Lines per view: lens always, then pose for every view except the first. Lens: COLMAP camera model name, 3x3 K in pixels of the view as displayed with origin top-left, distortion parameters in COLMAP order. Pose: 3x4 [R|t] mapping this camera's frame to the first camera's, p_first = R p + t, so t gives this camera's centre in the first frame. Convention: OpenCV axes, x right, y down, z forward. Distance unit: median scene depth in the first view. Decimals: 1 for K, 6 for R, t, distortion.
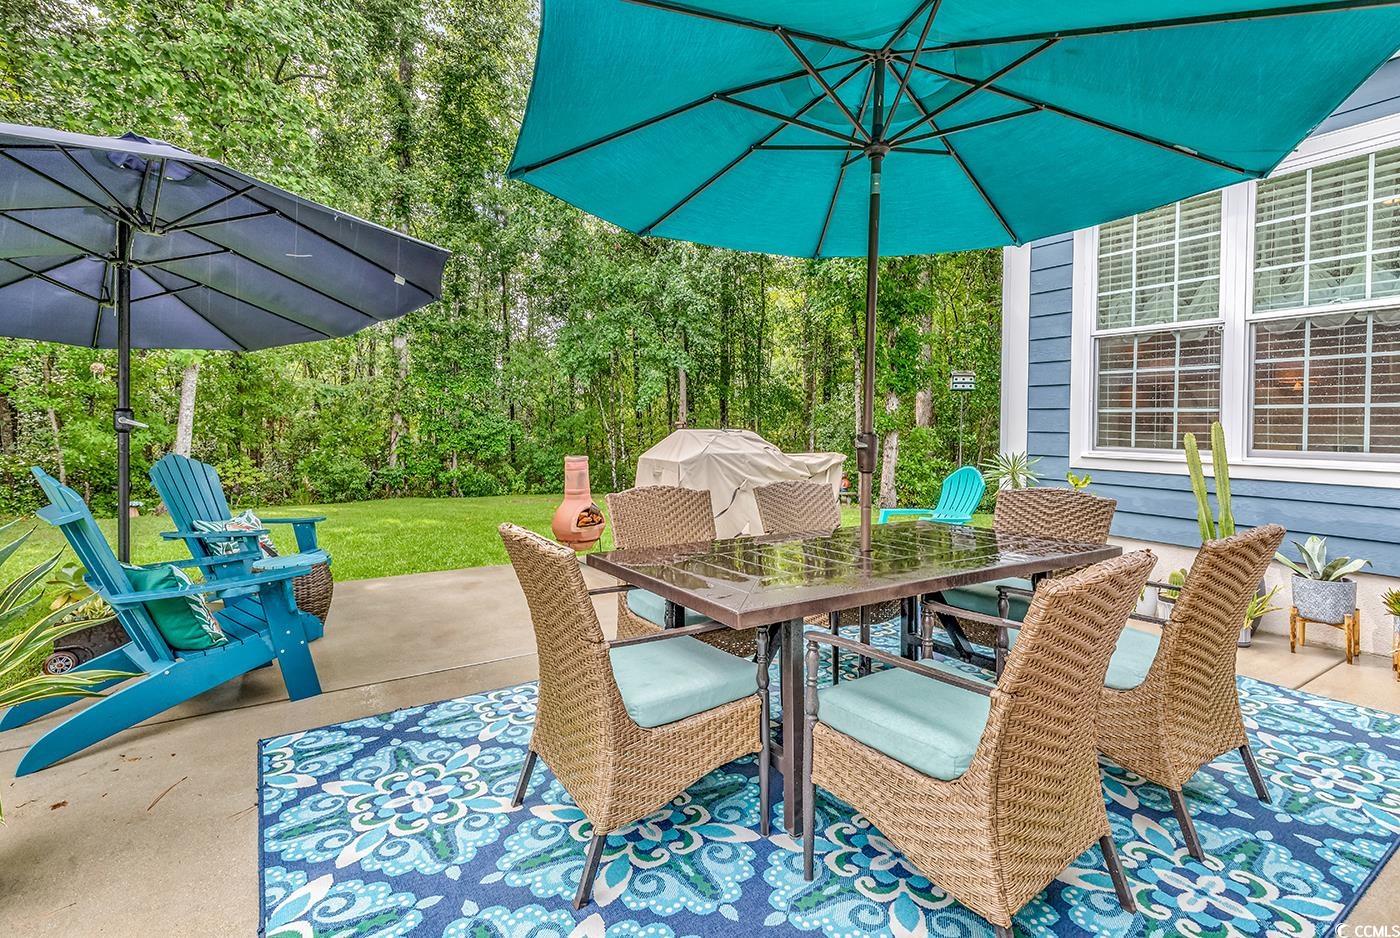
lens RADIAL K [[626.8, 0, 704.1], [0, 626.8, 464.7], [0, 0, 1]] dist [0.008373, -0.000745]
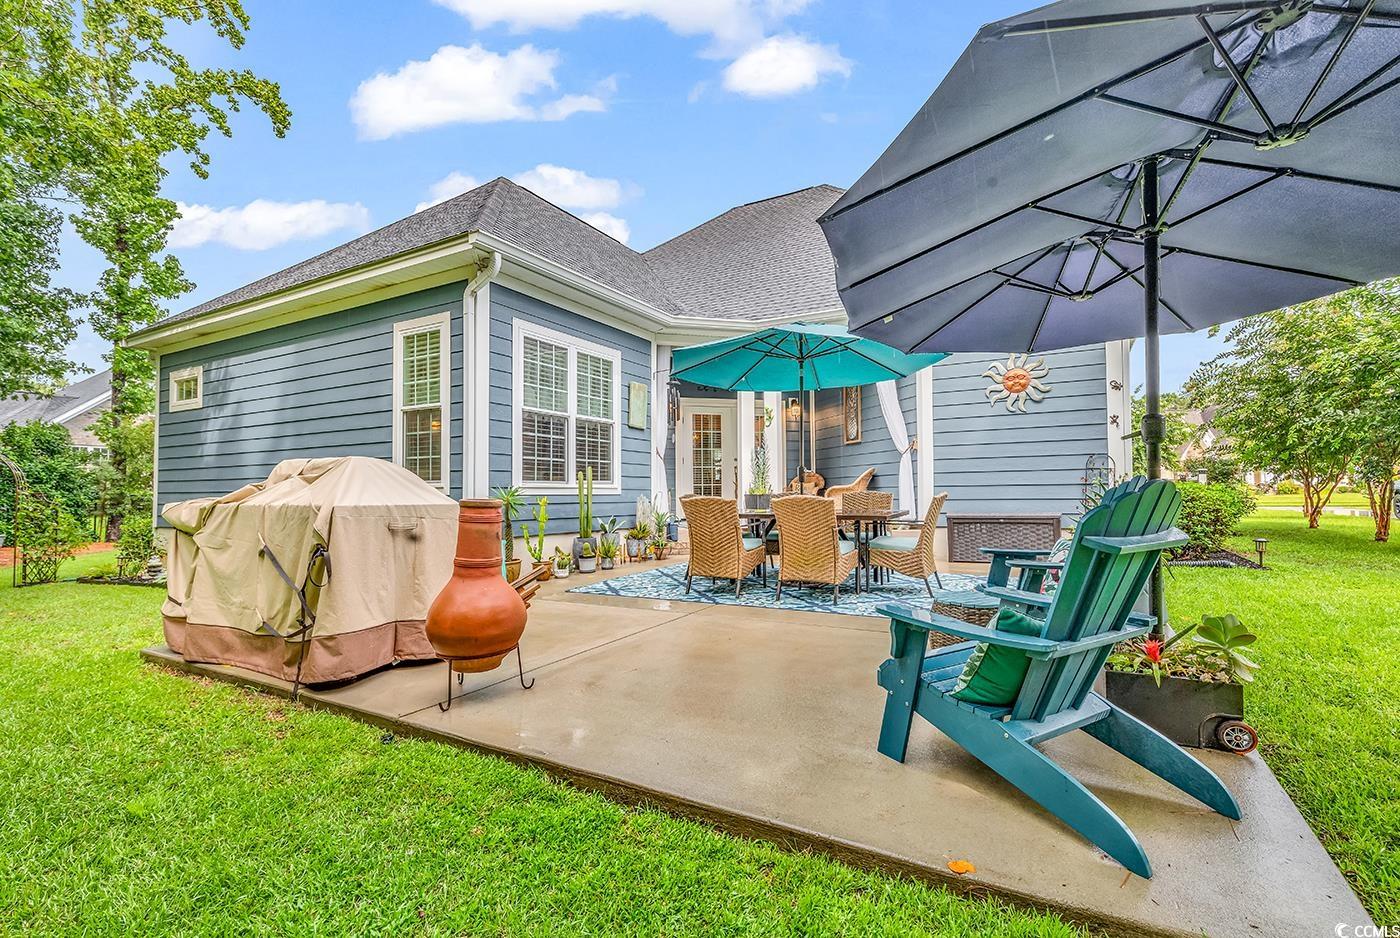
lens RADIAL K [[626.8, 0, 704.1], [0, 626.8, 464.7], [0, 0, 1]] dist [0.008373, -0.000745]
pose [[-0.441495, -0.002907, 0.897259, -1.083683], [0.014905, 0.999833, 0.010574, -0.085912], [-0.897140, 0.018042, -0.441378, 1.442970]]
